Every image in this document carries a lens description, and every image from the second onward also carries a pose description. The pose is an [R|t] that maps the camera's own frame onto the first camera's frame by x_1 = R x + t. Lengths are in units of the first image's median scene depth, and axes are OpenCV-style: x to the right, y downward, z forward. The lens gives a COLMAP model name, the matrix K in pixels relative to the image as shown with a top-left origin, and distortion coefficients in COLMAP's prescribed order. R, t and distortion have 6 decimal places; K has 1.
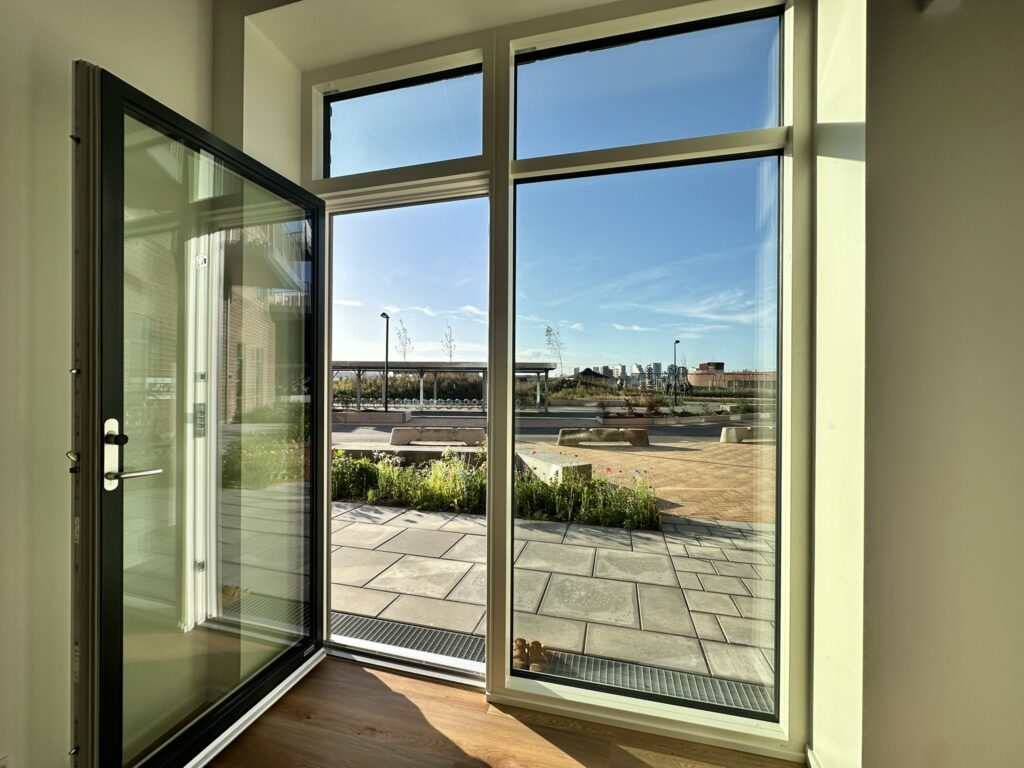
lens RADIAL K [[408.3, 0, 511.7], [0, 408.3, 387.3], [0, 0, 1]] dist [-0.002560, 0.000175]
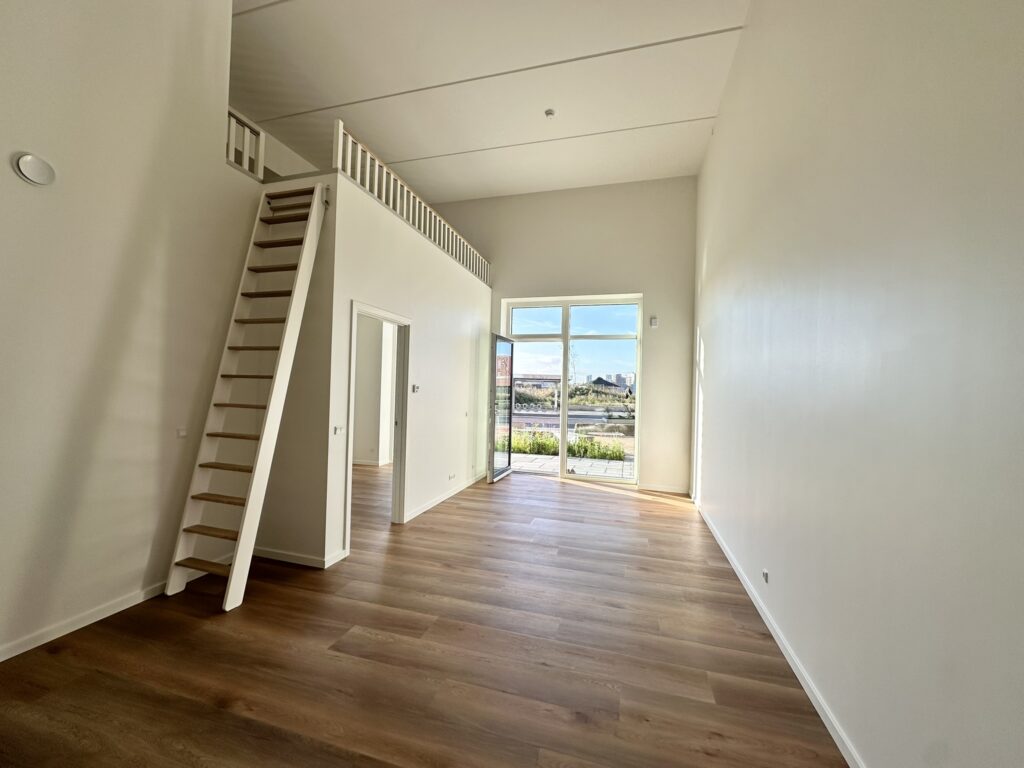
lens RADIAL K [[408.3, 0, 513.9], [0, 408.3, 383.2], [0, 0, 1]] dist [-0.002560, 0.000175]
pose [[0.999487, 0.020291, -0.024796, -0.172152], [-0.020907, 0.999472, -0.024857, -0.001364], [0.024279, 0.025362, 0.999383, -1.176574]]
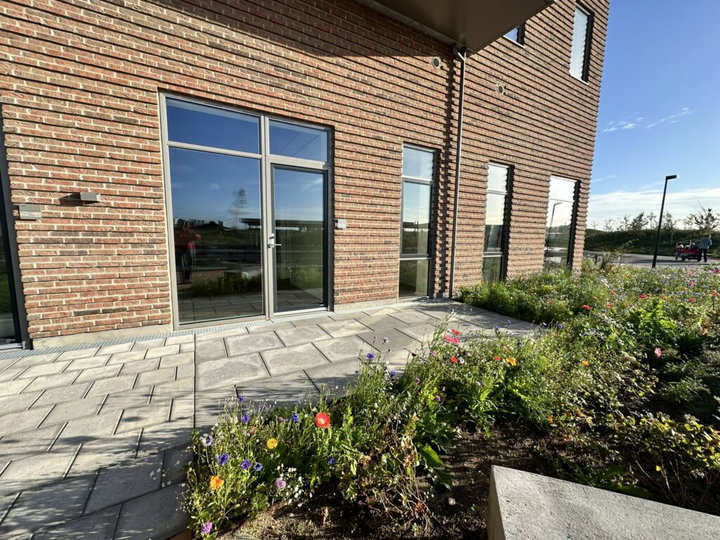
lens RADIAL K [[287.1, 0, 361.1], [0, 287.1, 269.6], [0, 0, 1]] dist [-0.002560, 0.000175]
pose [[-0.718356, 0.061970, -0.692910, 0.454620], [-0.031318, 0.992134, 0.121199, 0.019582], [0.694970, 0.108764, -0.710765, 1.409987]]
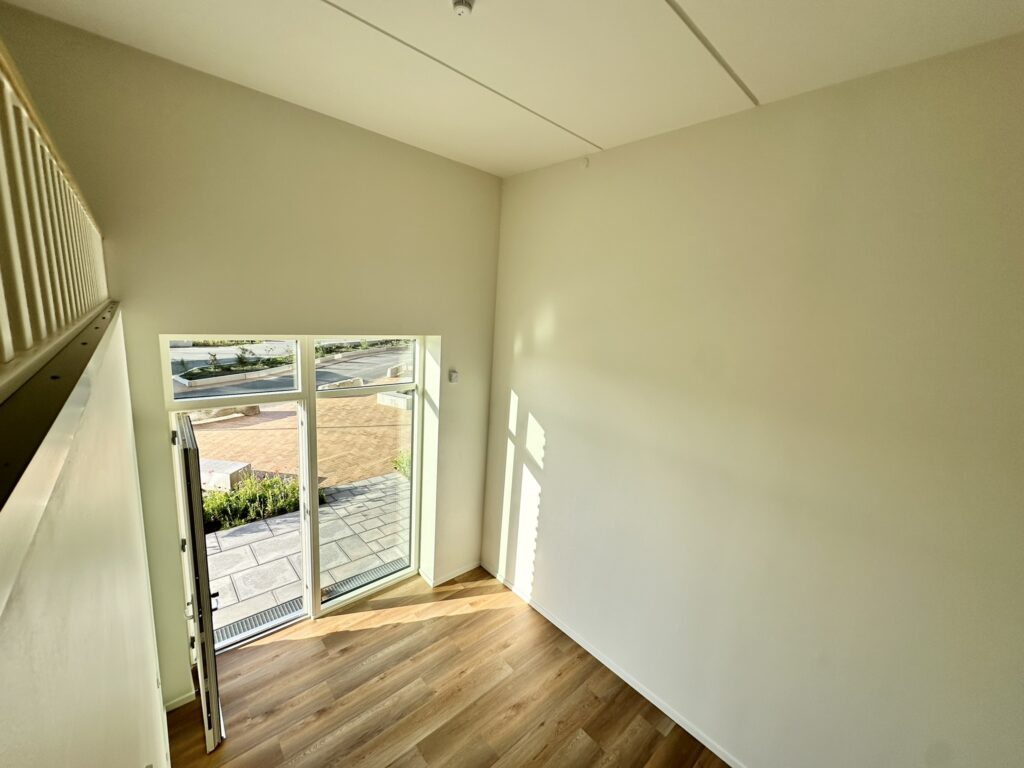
lens RADIAL K [[408.3, 0, 512.6], [0, 408.3, 388.8], [0, 0, 1]] dist [-0.002560, 0.000175]
pose [[0.548118, -0.129518, 0.826312, -0.507492], [-0.055391, 0.980148, 0.190373, -0.440776], [-0.834565, -0.150118, 0.530063, -0.422428]]
